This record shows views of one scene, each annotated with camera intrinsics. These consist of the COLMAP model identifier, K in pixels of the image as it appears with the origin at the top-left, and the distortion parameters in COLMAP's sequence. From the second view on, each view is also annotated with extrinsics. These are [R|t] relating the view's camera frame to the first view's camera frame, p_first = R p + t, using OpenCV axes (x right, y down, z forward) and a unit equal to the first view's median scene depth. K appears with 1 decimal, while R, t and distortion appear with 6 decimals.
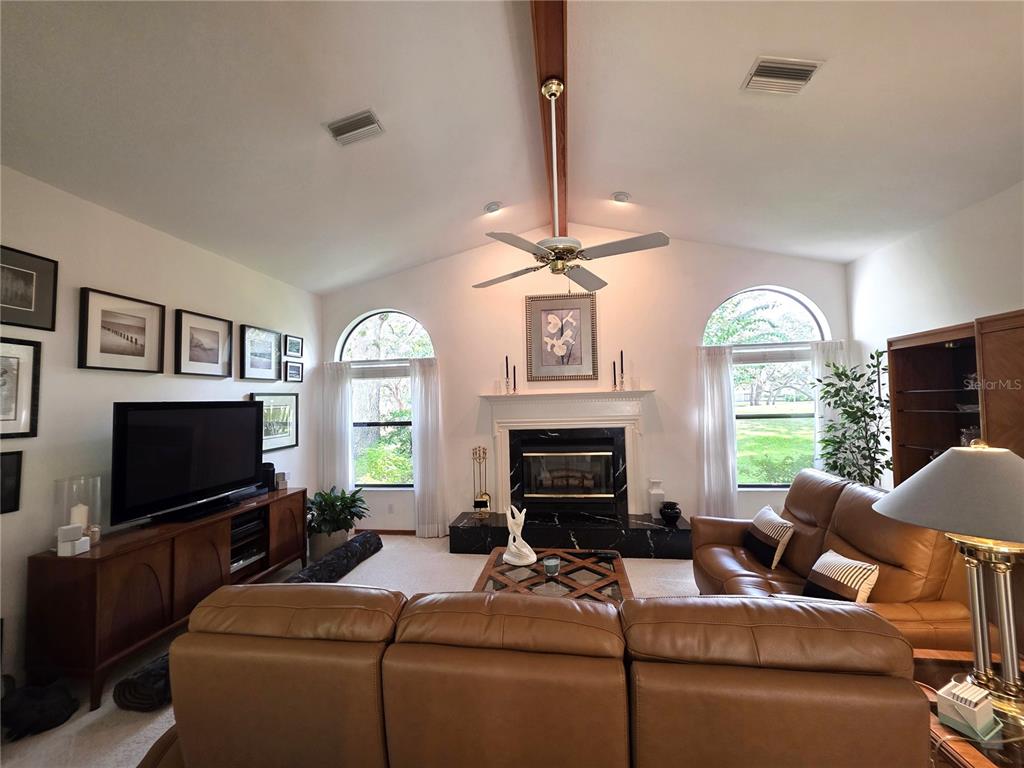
lens RADIAL K [[406.4, 0, 509.2], [0, 406.4, 381.3], [0, 0, 1]] dist [-0.003083, 0.000045]
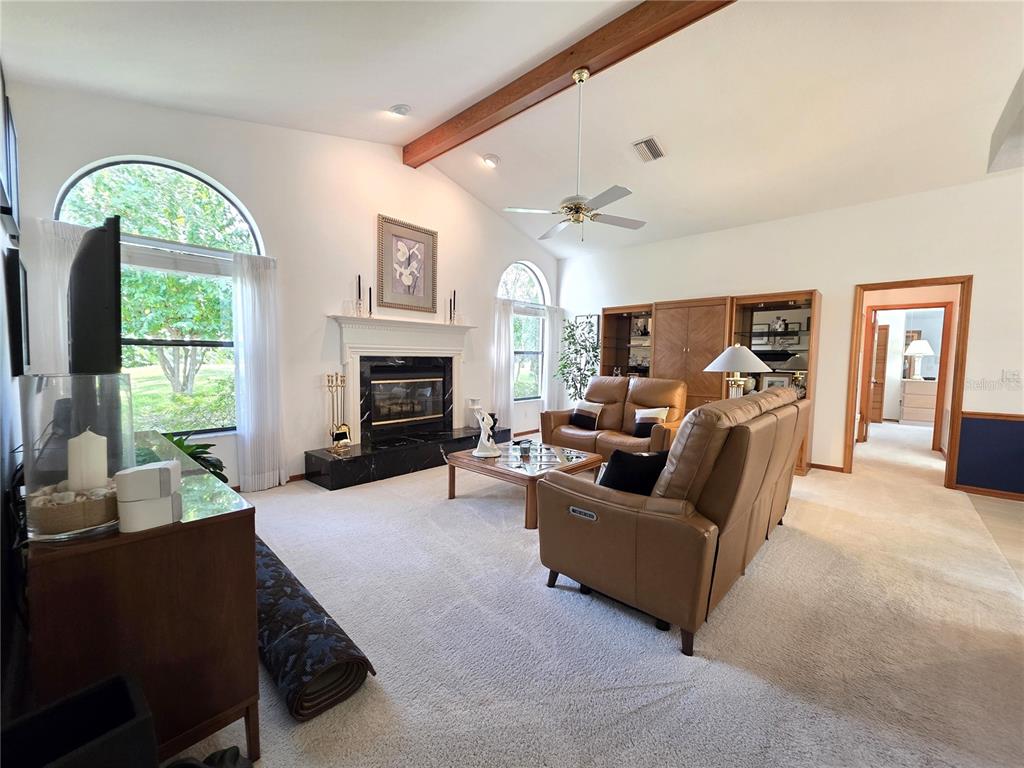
lens RADIAL K [[406.4, 0, 507.7], [0, 406.4, 384.1], [0, 0, 1]] dist [-0.003083, 0.000045]
pose [[0.568661, -0.019151, 0.822349, -0.576408], [-0.067700, 0.995248, 0.069992, 0.095963], [-0.819781, -0.095475, 0.564662, 0.192898]]
